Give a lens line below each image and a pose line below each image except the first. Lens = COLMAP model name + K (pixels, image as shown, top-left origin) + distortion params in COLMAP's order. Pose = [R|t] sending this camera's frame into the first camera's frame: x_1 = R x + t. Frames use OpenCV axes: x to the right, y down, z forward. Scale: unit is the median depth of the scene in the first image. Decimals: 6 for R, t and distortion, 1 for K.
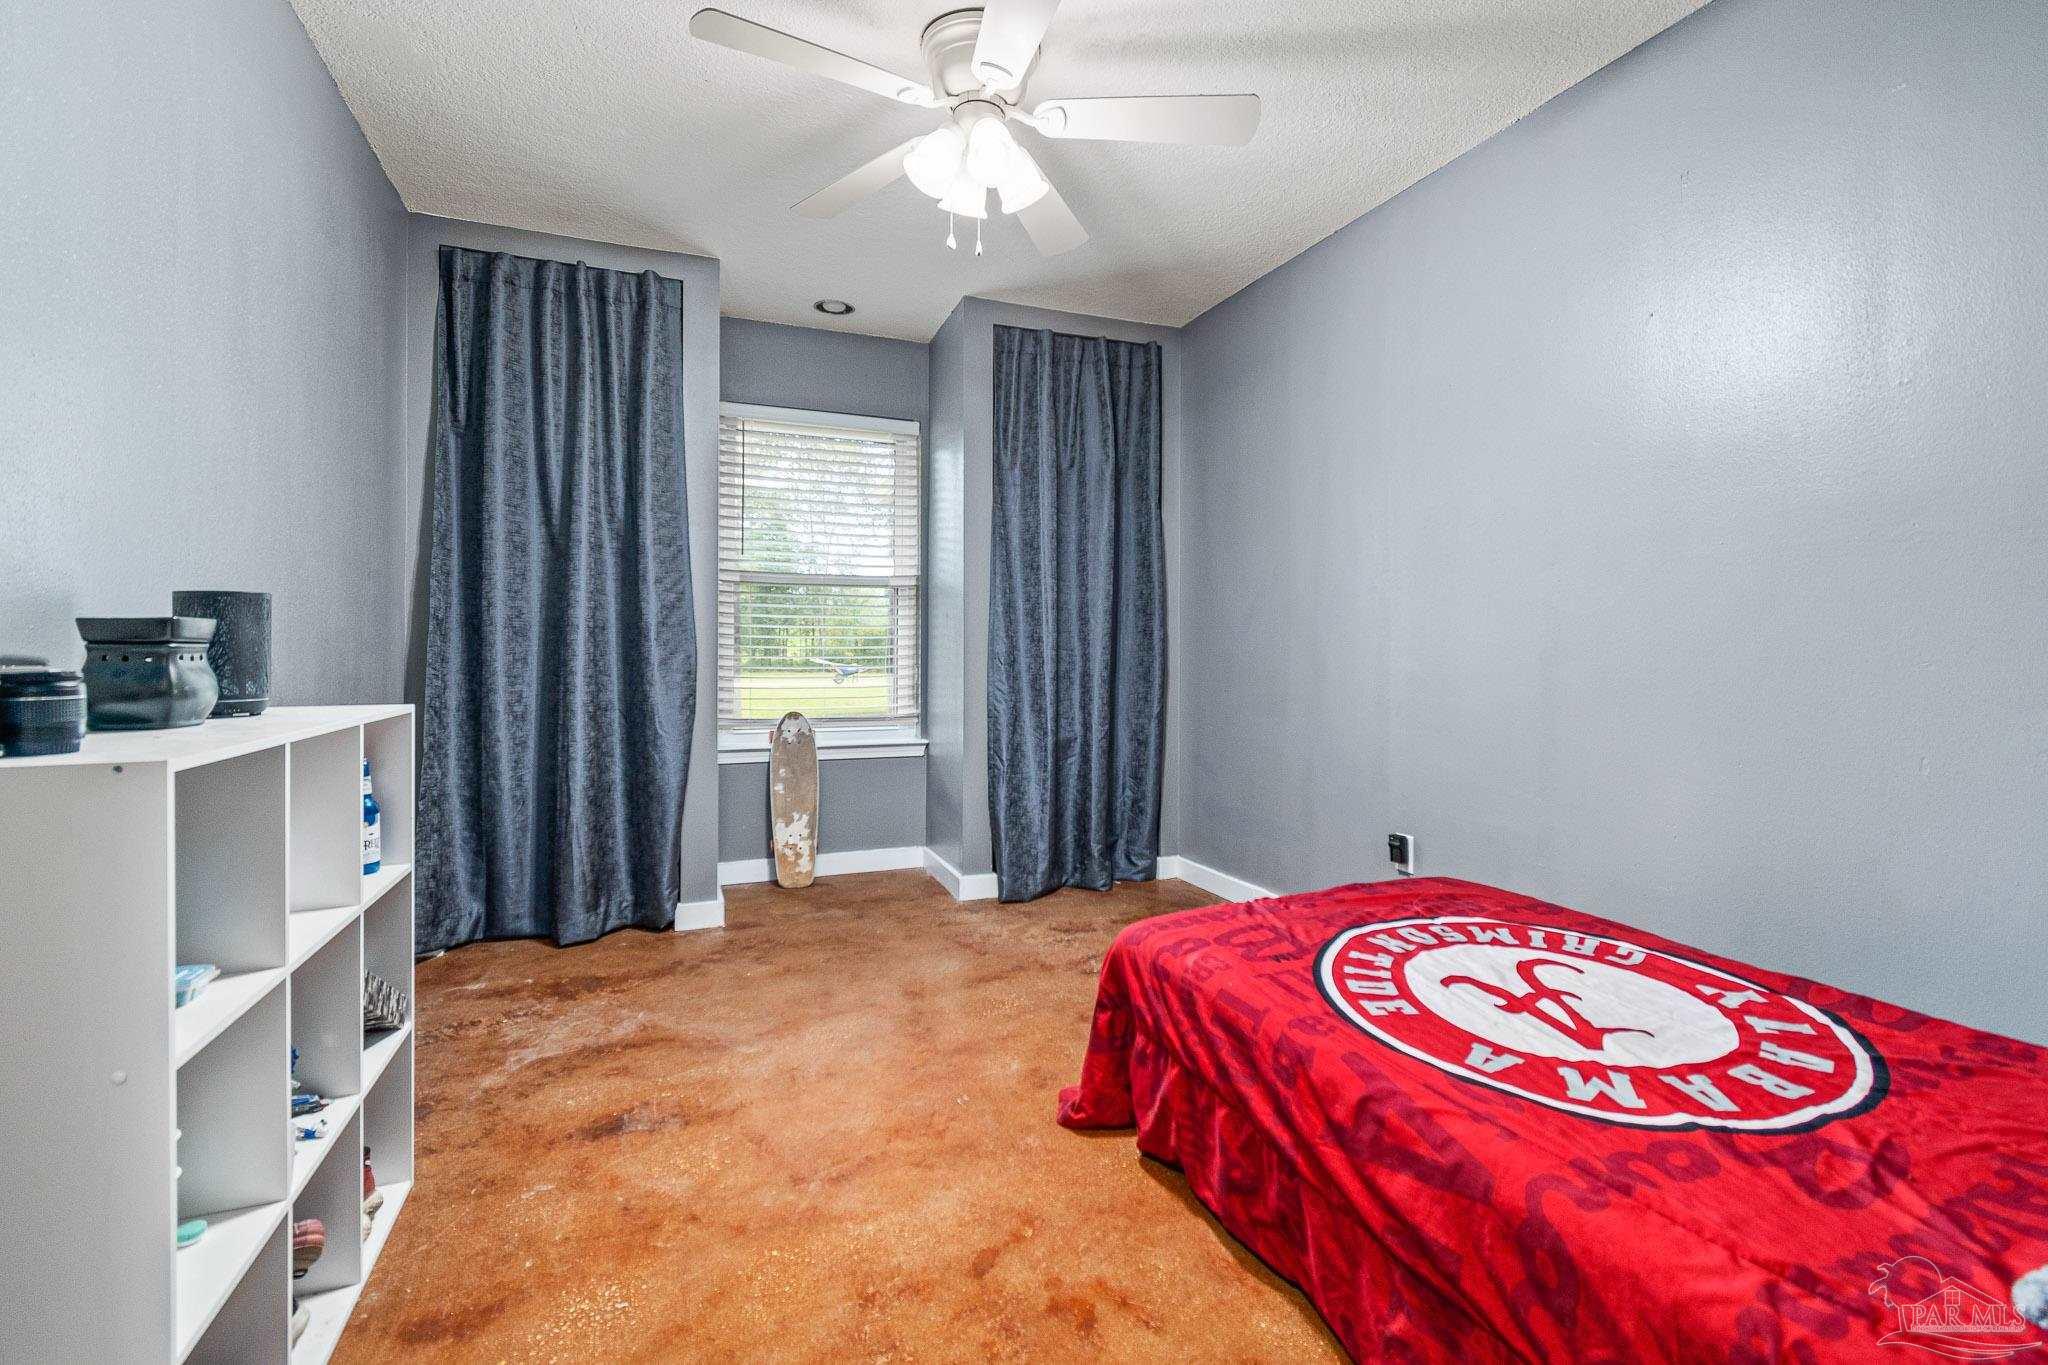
lens RADIAL K [[926.0, 0, 1032.1], [0, 926.0, 666.4], [0, 0, 1]] dist [0.002628, -0.001175]
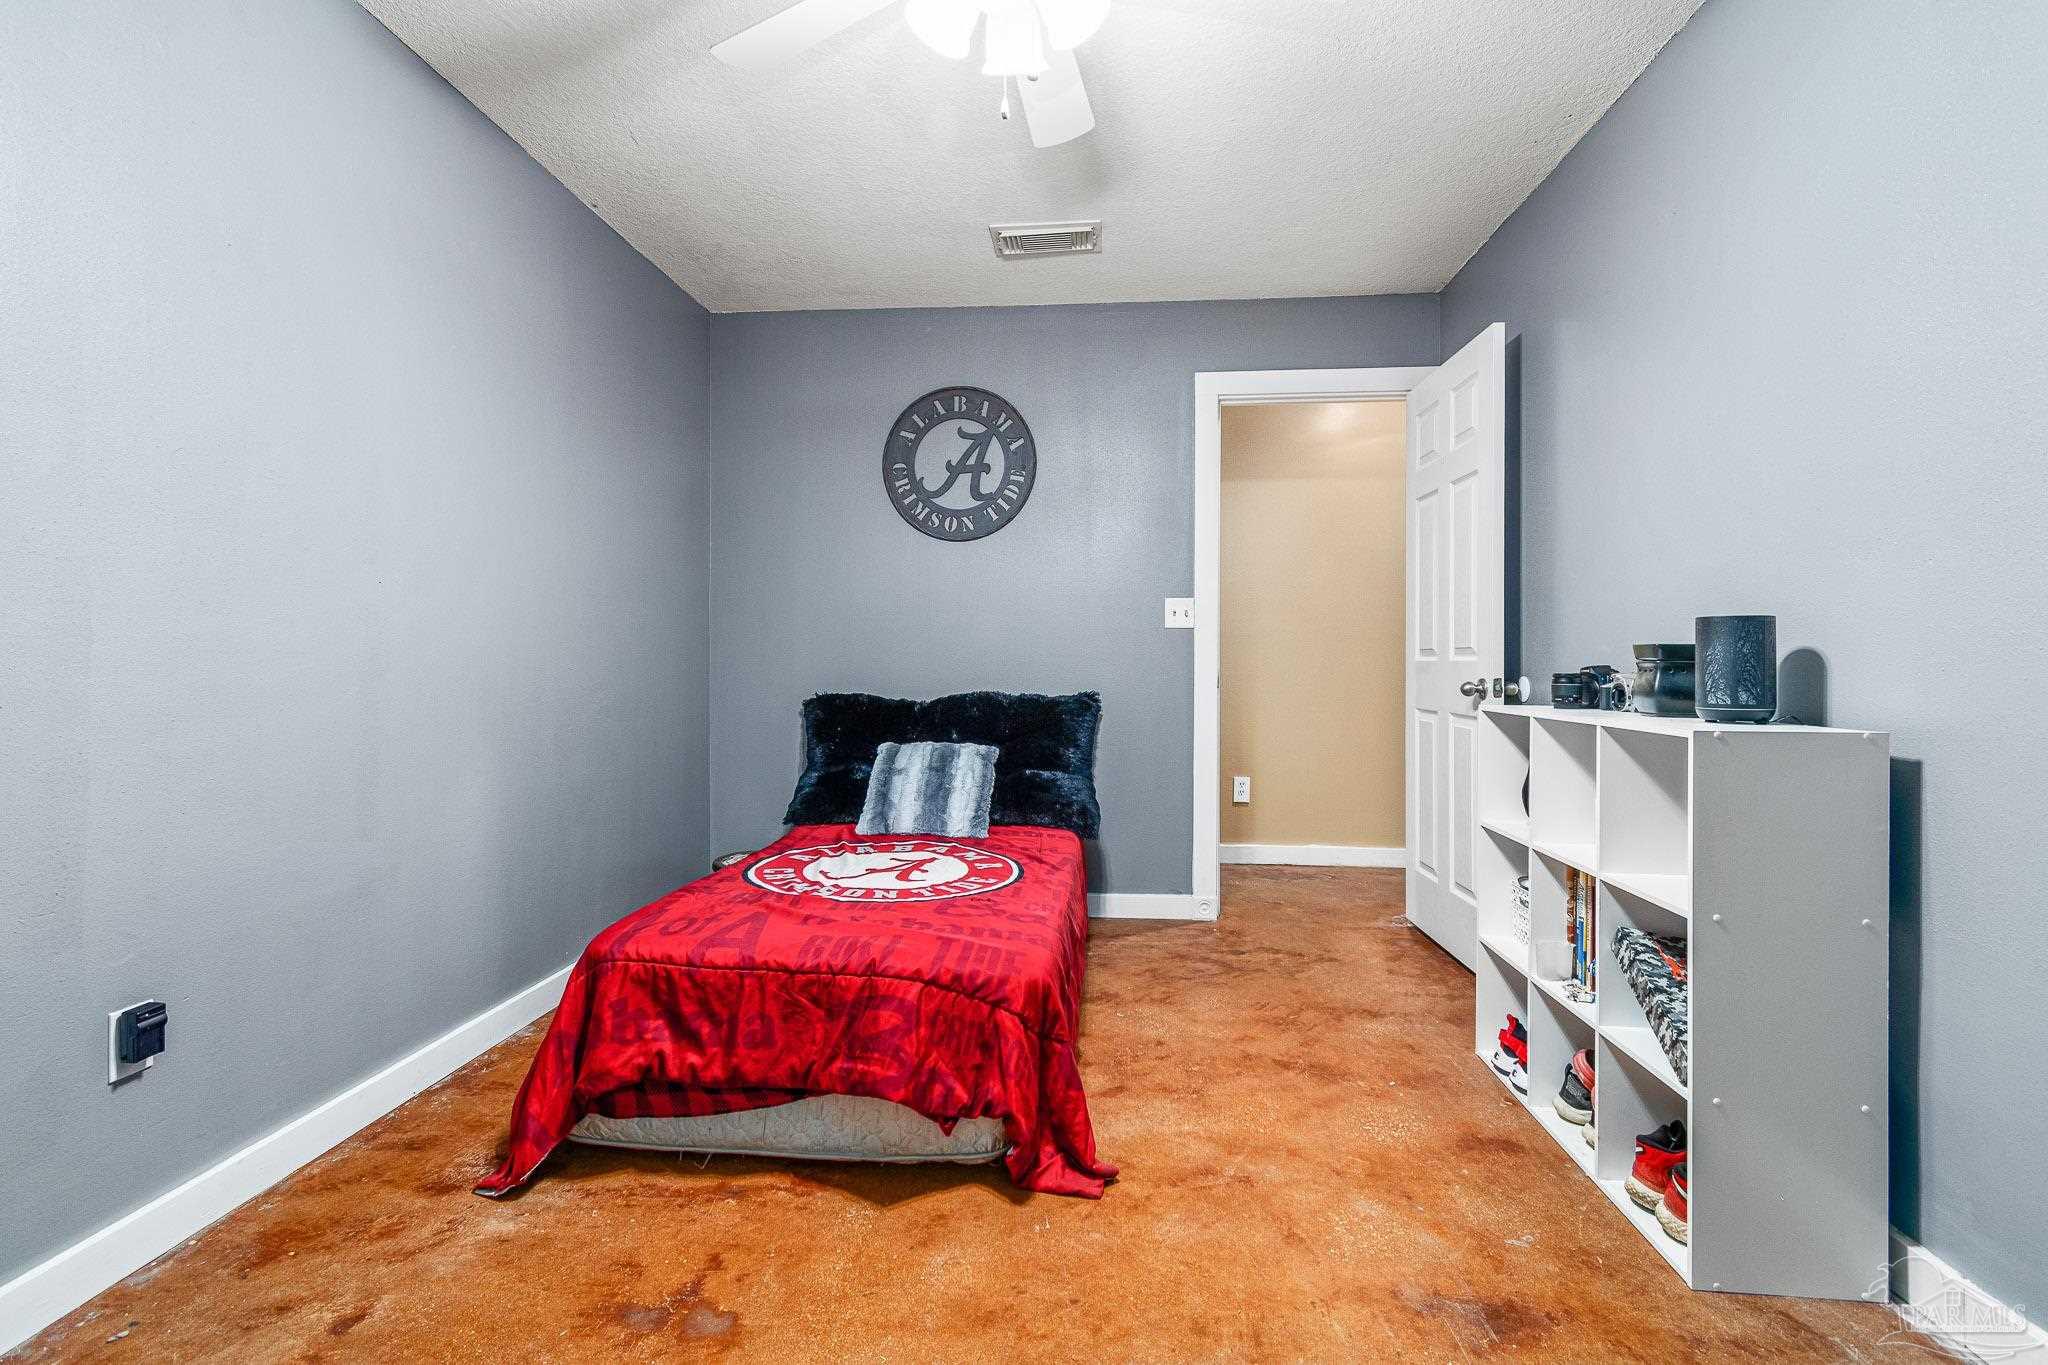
lens RADIAL K [[926.0, 0, 1027.5], [0, 926.0, 672.4], [0, 0, 1]] dist [0.002628, -0.001175]
pose [[-0.892445, -0.002893, 0.451147, -0.533830], [0.011299, 0.999522, 0.028762, -0.043820], [-0.451015, 0.030766, -0.891986, 2.146790]]
